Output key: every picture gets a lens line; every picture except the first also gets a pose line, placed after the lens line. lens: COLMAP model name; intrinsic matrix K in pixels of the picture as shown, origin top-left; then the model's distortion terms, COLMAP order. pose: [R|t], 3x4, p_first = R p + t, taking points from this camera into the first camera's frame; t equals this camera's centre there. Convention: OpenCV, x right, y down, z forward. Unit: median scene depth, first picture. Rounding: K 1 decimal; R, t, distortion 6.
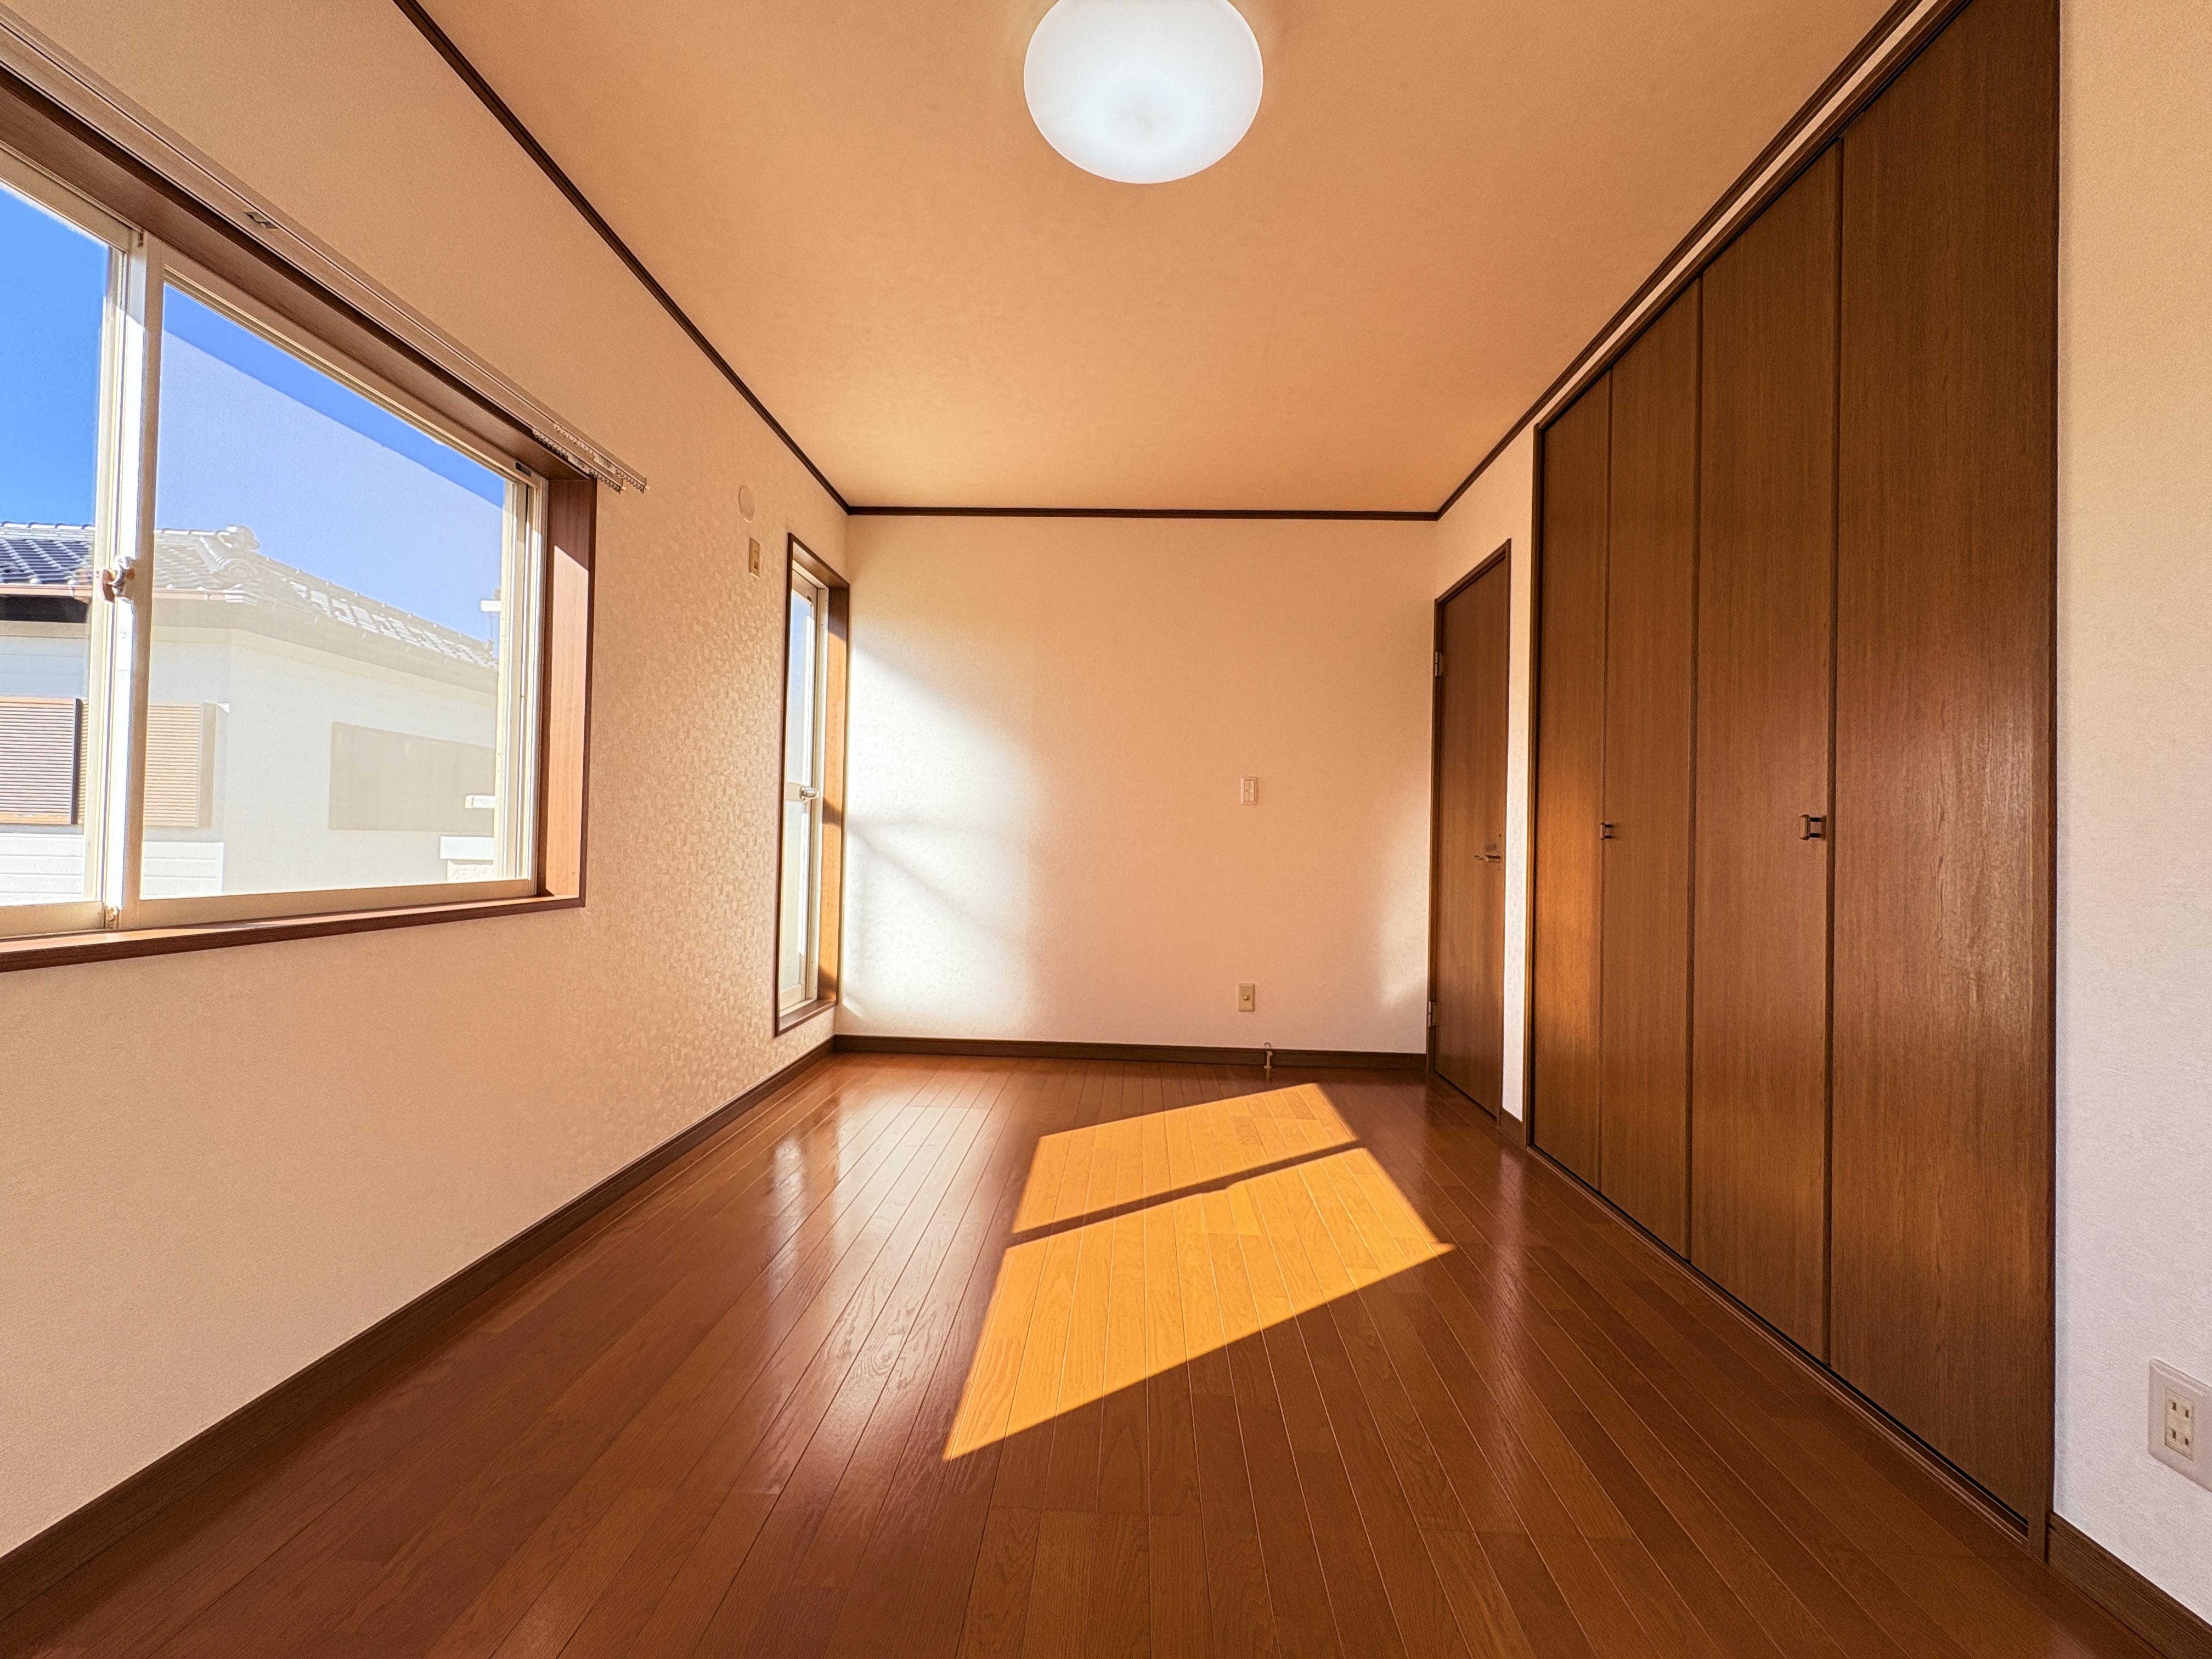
lens RADIAL K [[880.9, 0, 1106.0], [0, 880.9, 829.5], [0, 0, 1]] dist [0.001138, 0.000424]
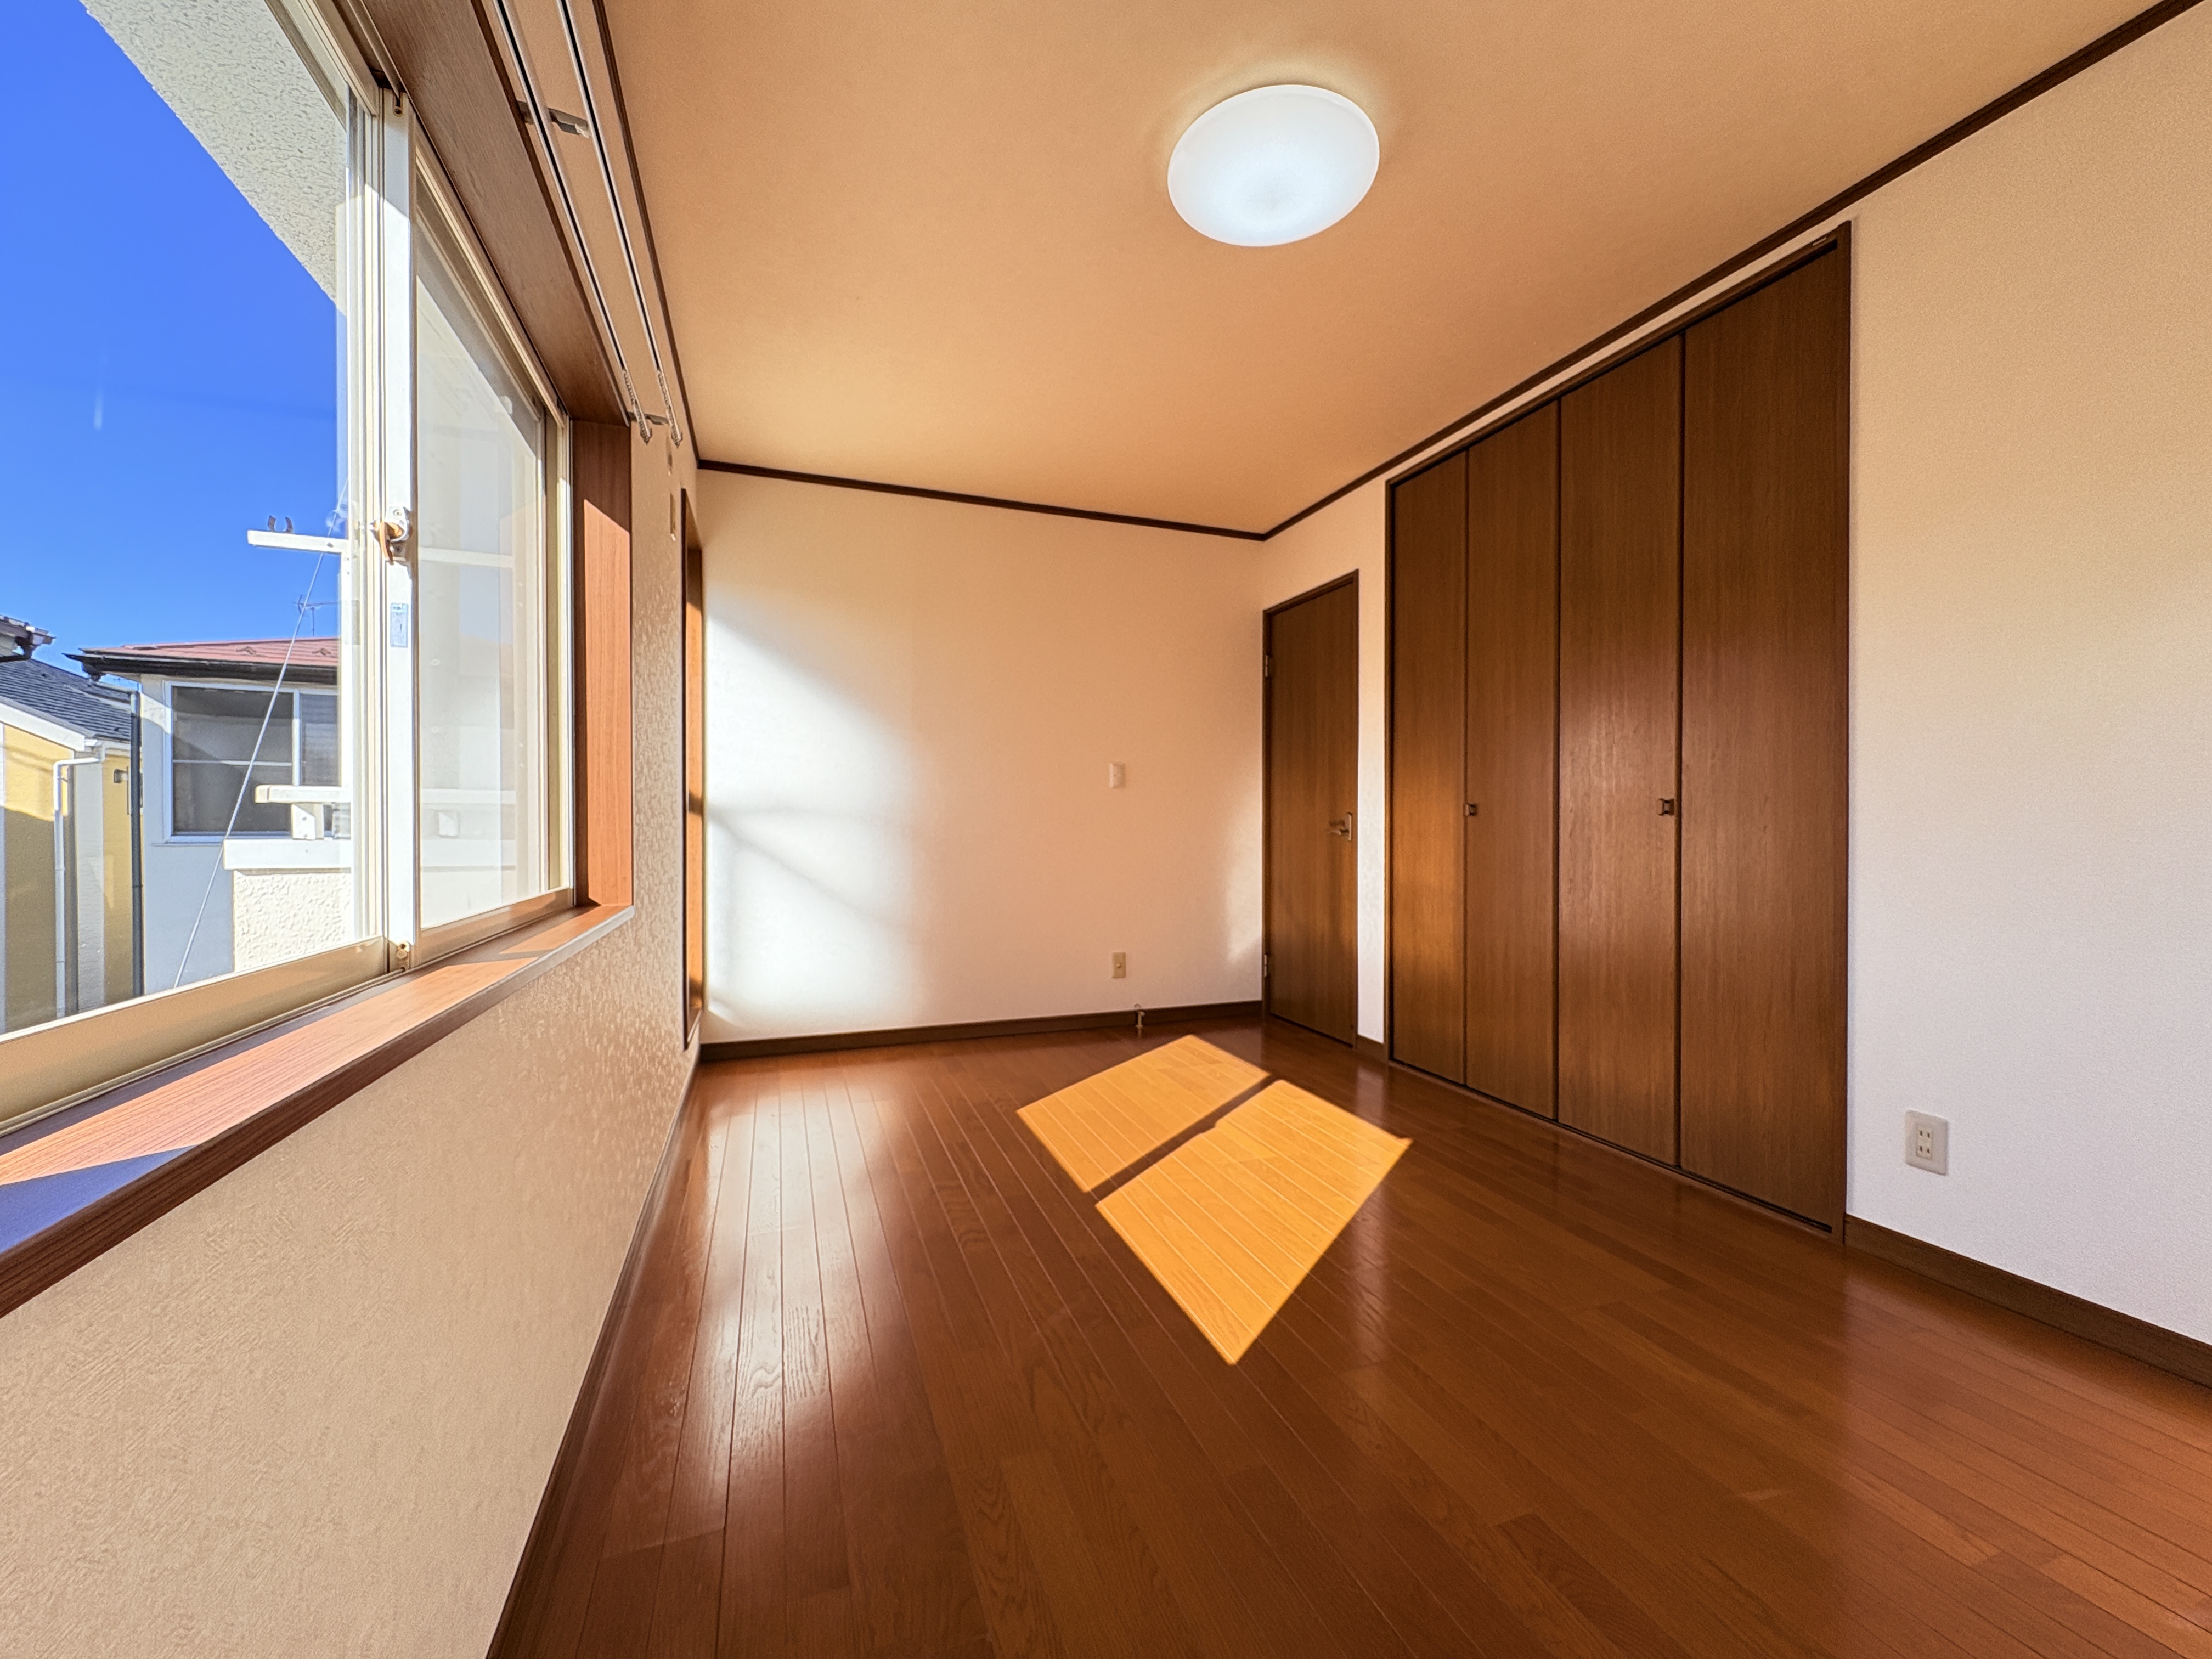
lens RADIAL K [[883.8, 0, 1106.0], [0, 883.8, 829.5], [0, 0, 1]] dist [0.003088, 0.000119]
pose [[0.922579, -0.025118, 0.384990, -0.341901], [0.015053, 0.999462, 0.029134, -0.011872], [-0.385515, -0.021083, 0.922461, 0.000590]]
